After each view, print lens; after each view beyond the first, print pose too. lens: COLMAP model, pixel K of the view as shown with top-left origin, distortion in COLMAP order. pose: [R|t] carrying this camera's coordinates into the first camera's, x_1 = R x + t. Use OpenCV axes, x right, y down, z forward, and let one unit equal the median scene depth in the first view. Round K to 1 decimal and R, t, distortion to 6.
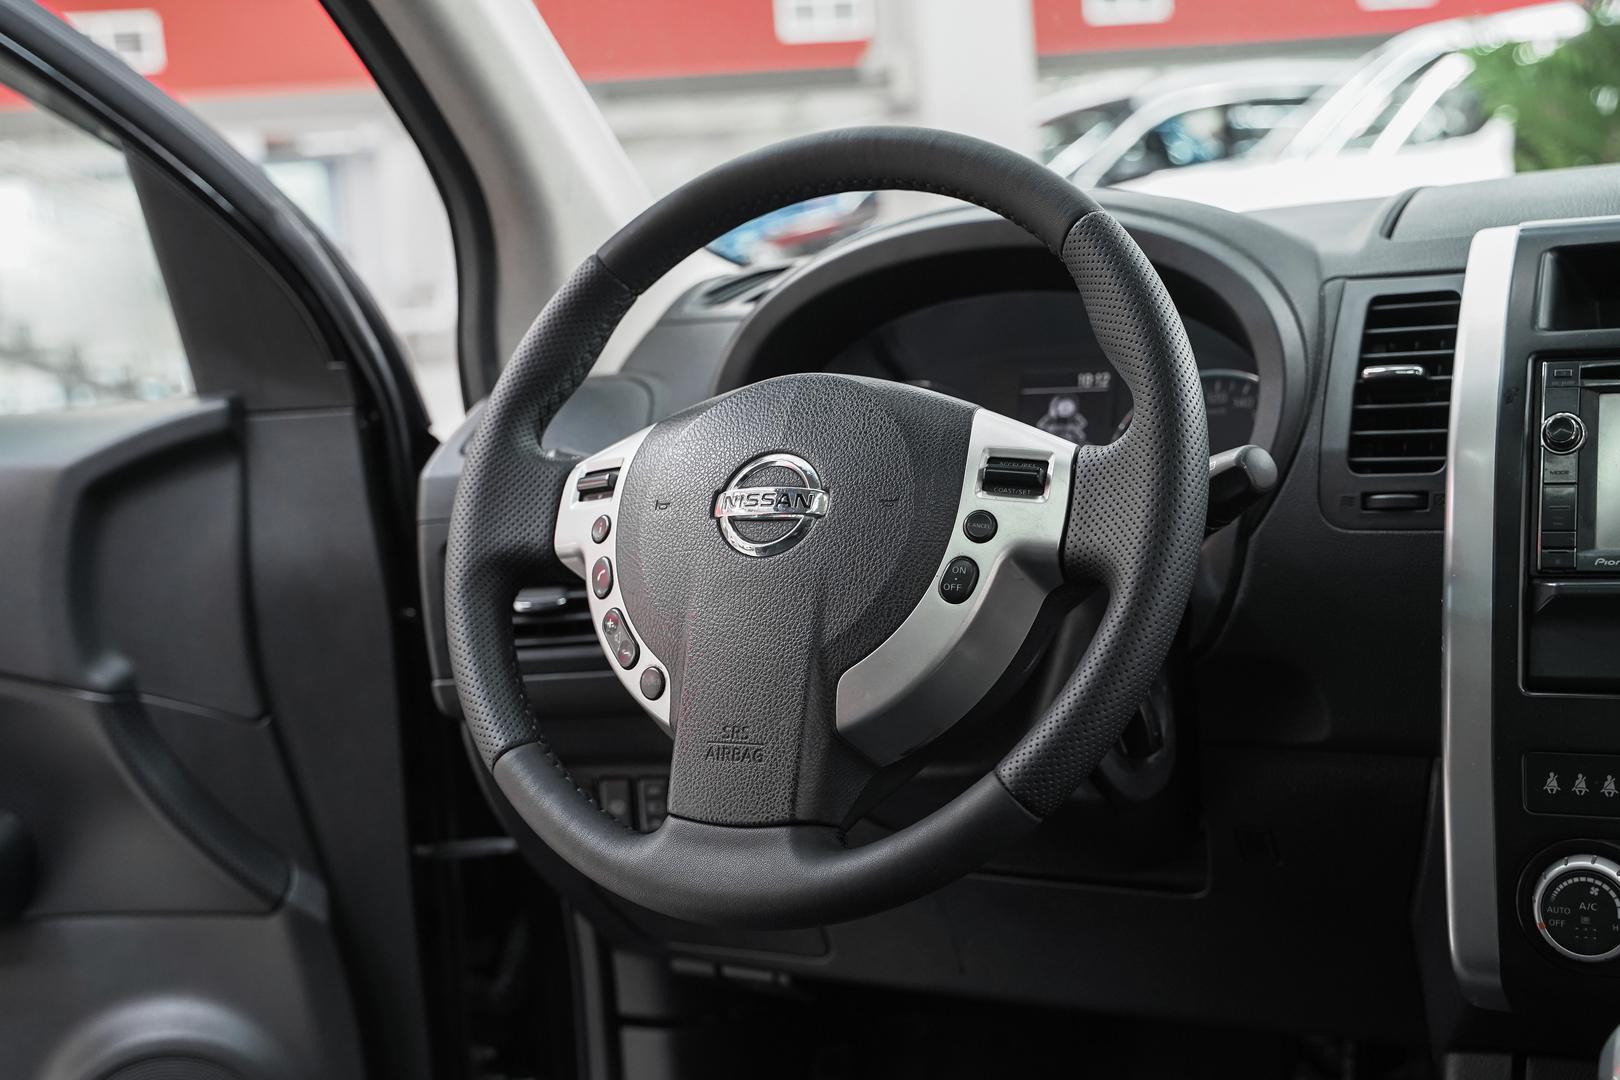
lens RADIAL K [[2147.5, 0, 780.9], [0, 2147.5, 504.3], [0, 0, 1]] dist [0.002787, -0.018741]
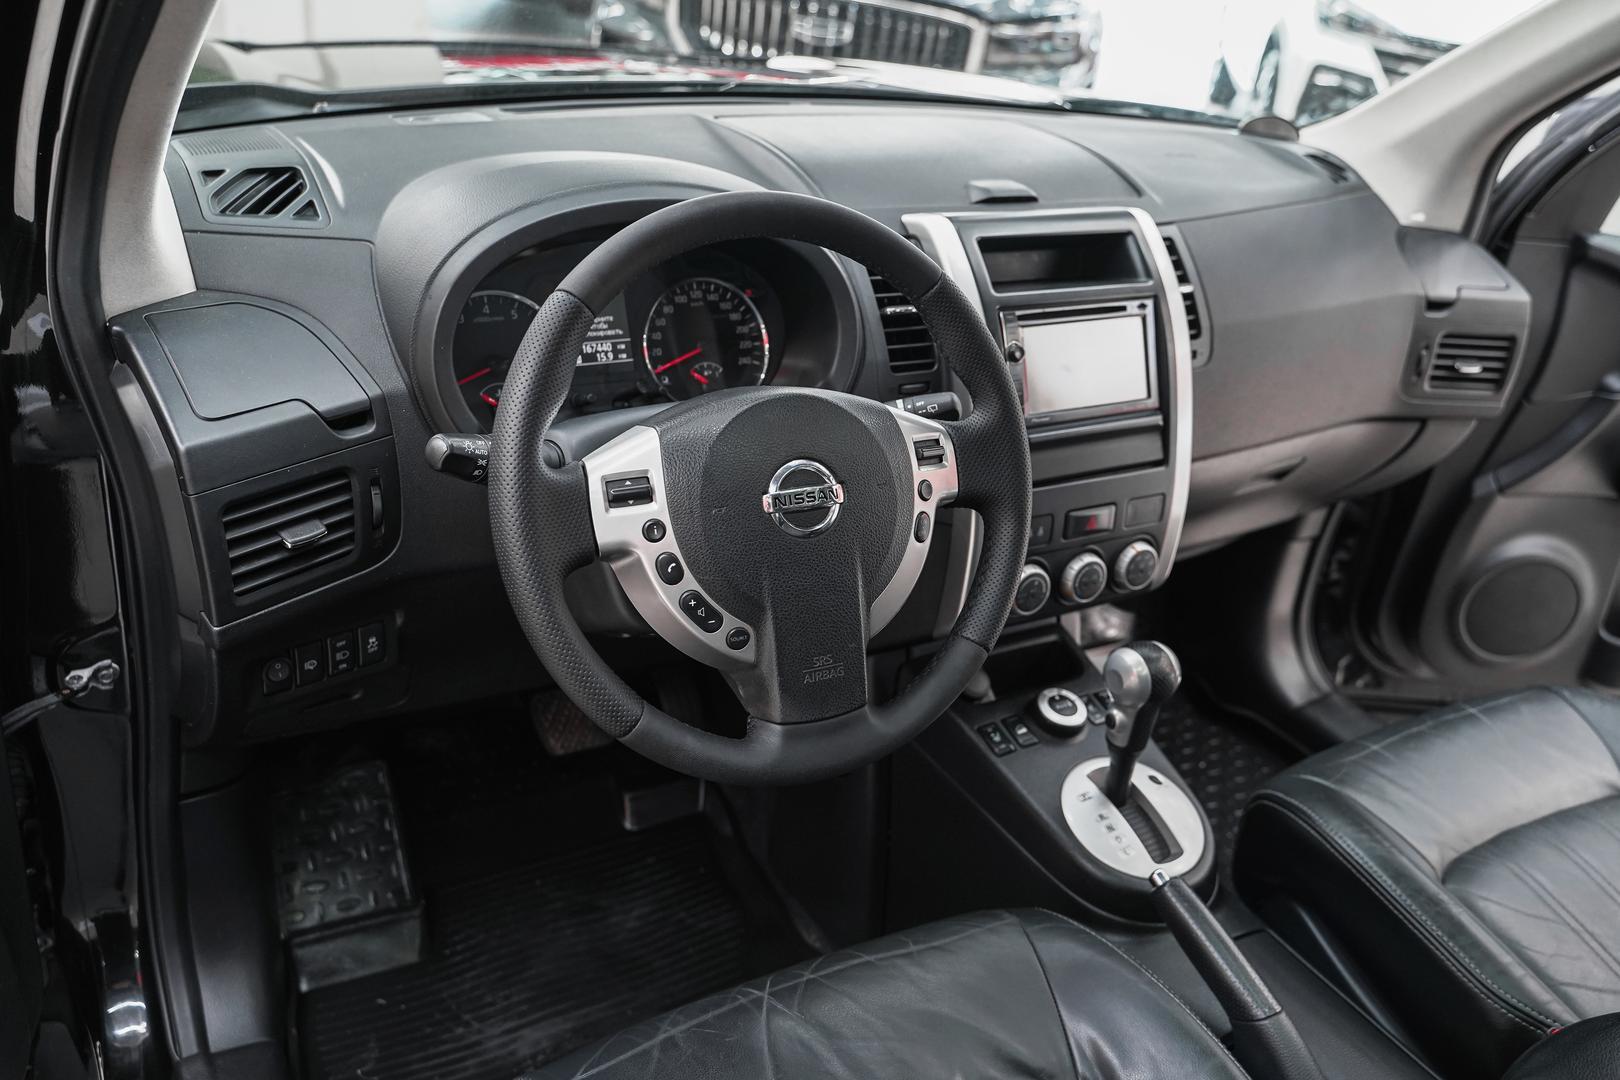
lens RADIAL K [[1314.9, 0, 810.0], [0, 1314.9, 540.0], [0, 0, 1]] dist [-0.010048, -0.005144]
pose [[0.520995, -0.276364, 0.807581, -0.694056], [-0.045411, 0.935819, 0.349544, -0.270468], [-0.852351, -0.218784, 0.475006, 0.568835]]
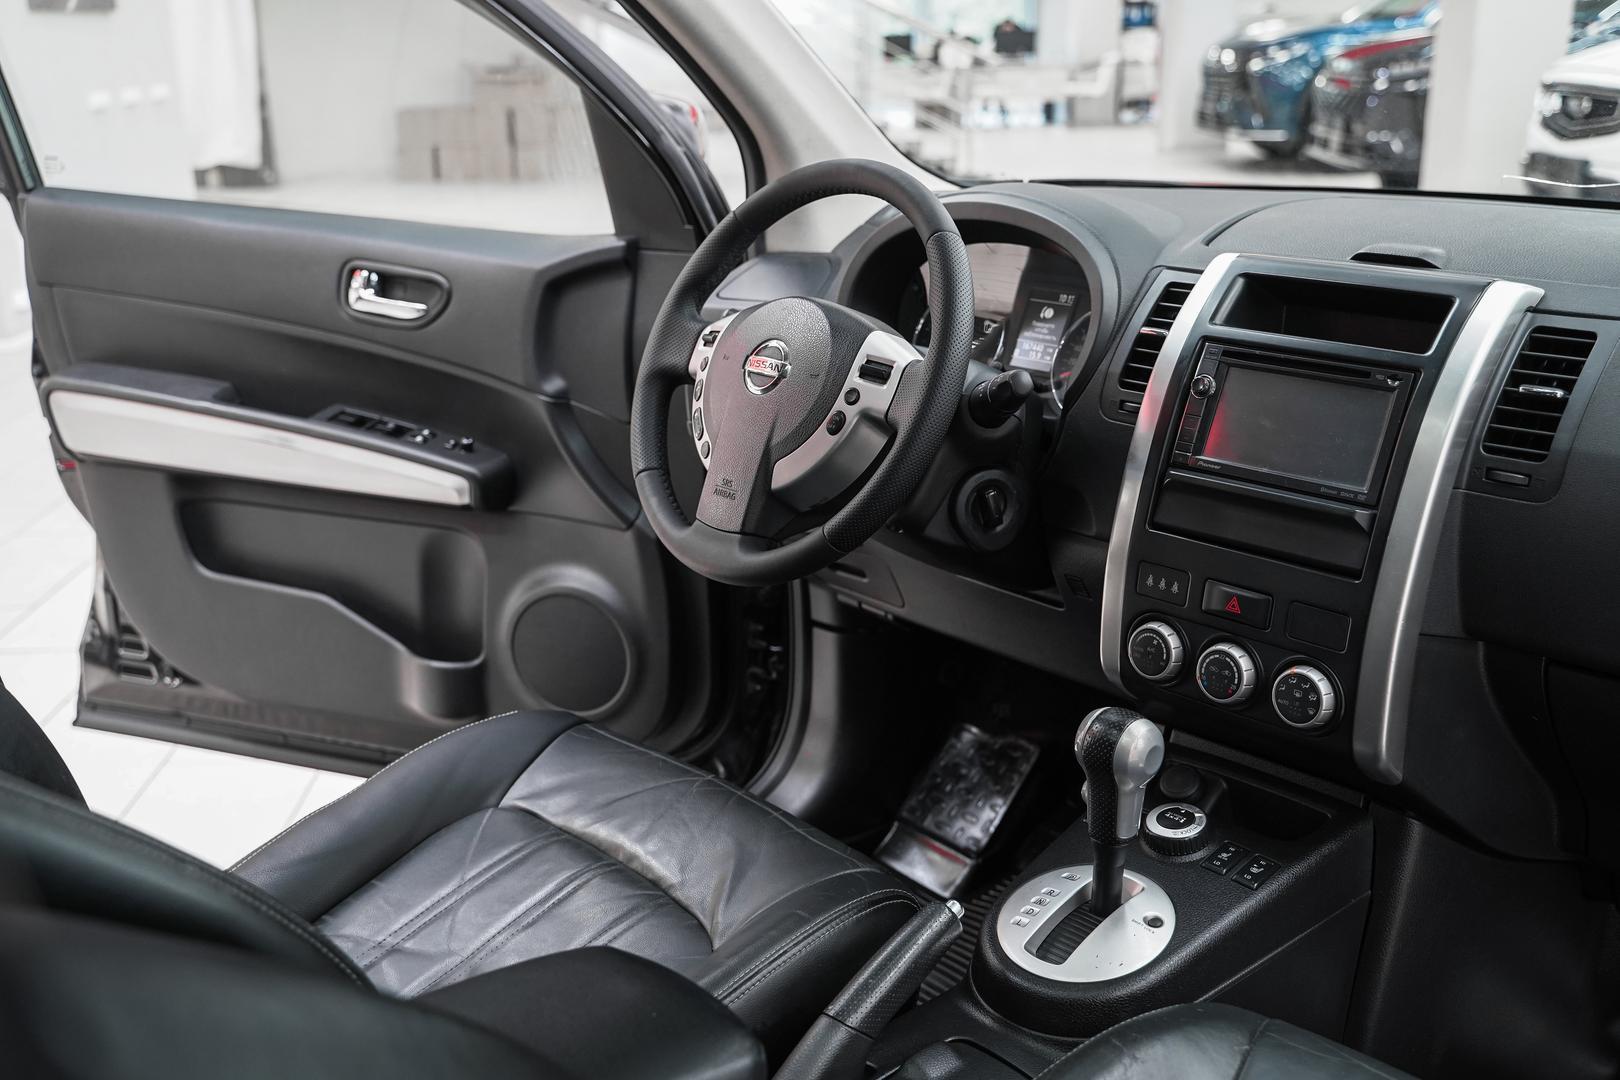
lens RADIAL K [[1659.9, 0, 810.2], [0, 1659.9, 534.0], [0, 0, 1]] dist [-0.004071, 0.026389]
pose [[0.938422, 0.164828, -0.303636, 0.489911], [-0.106314, 0.973981, 0.200146, -0.150462], [0.328726, -0.155540, 0.931529, -0.367687]]
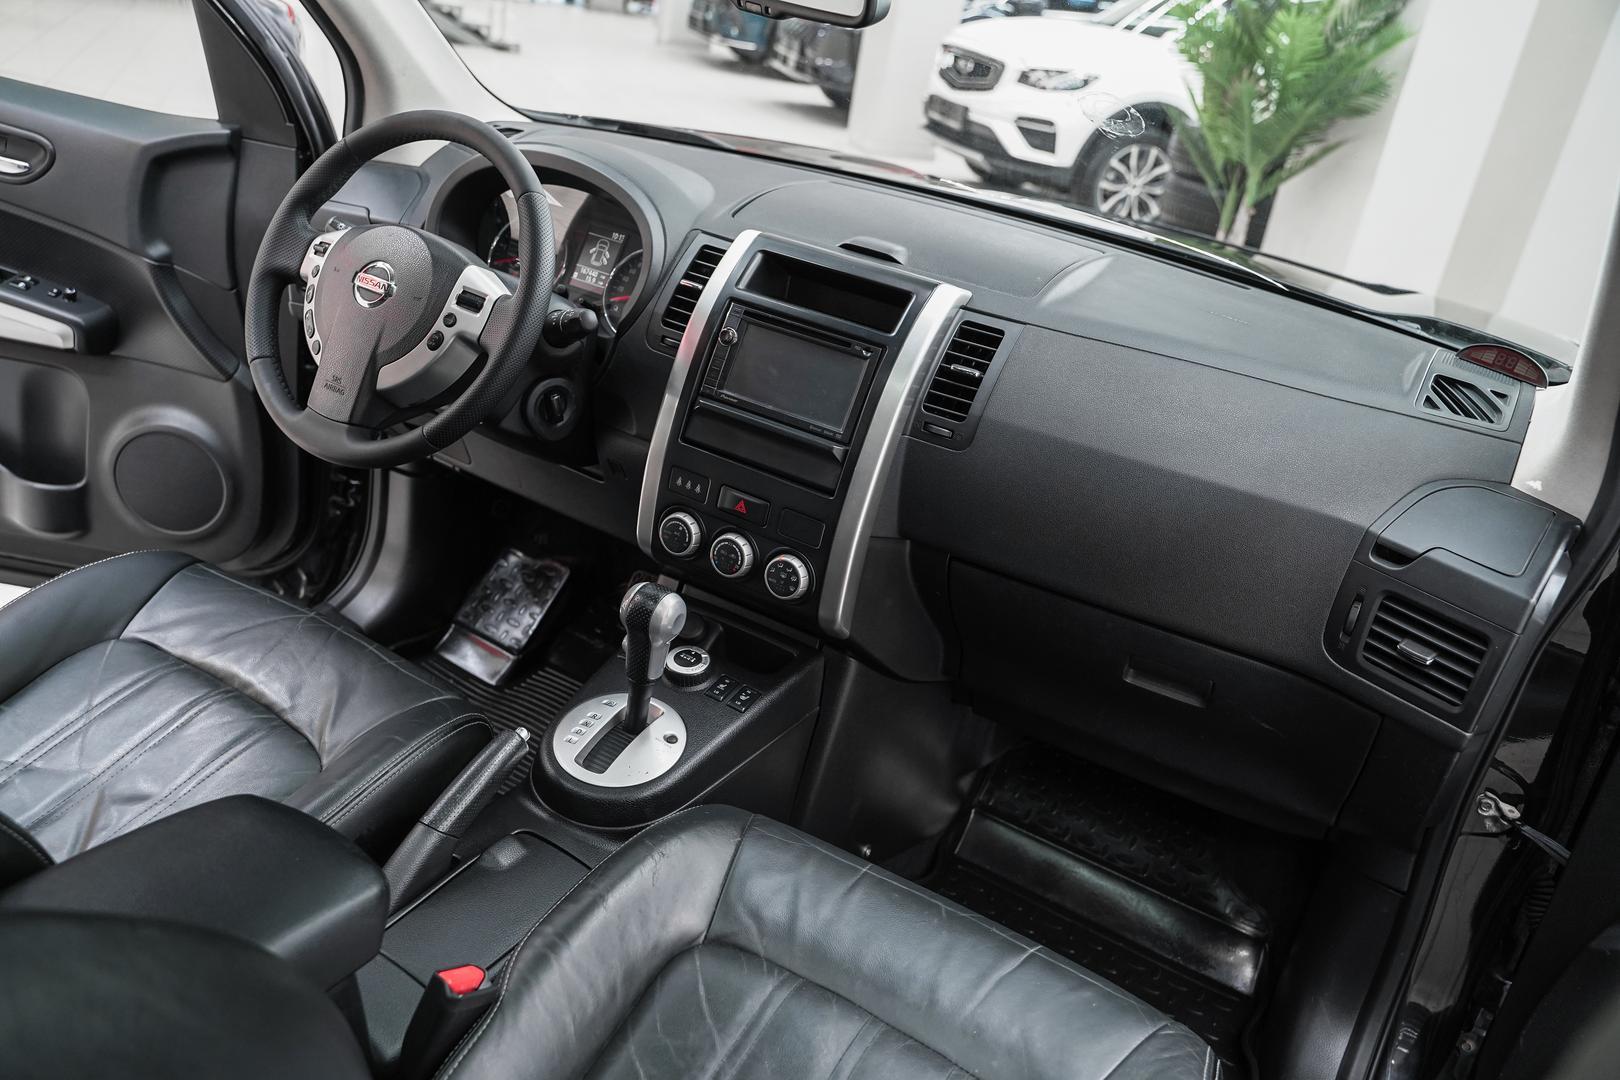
lens RADIAL K [[1290.8, 0, 802.9], [0, 1290.8, 535.5], [0, 0, 1]] dist [-0.010271, 0.005679]
pose [[0.971151, 0.231996, 0.055177, 0.412014], [-0.237993, 0.928340, 0.285560, -0.244815], [0.015026, -0.290454, 0.956771, -0.364108]]
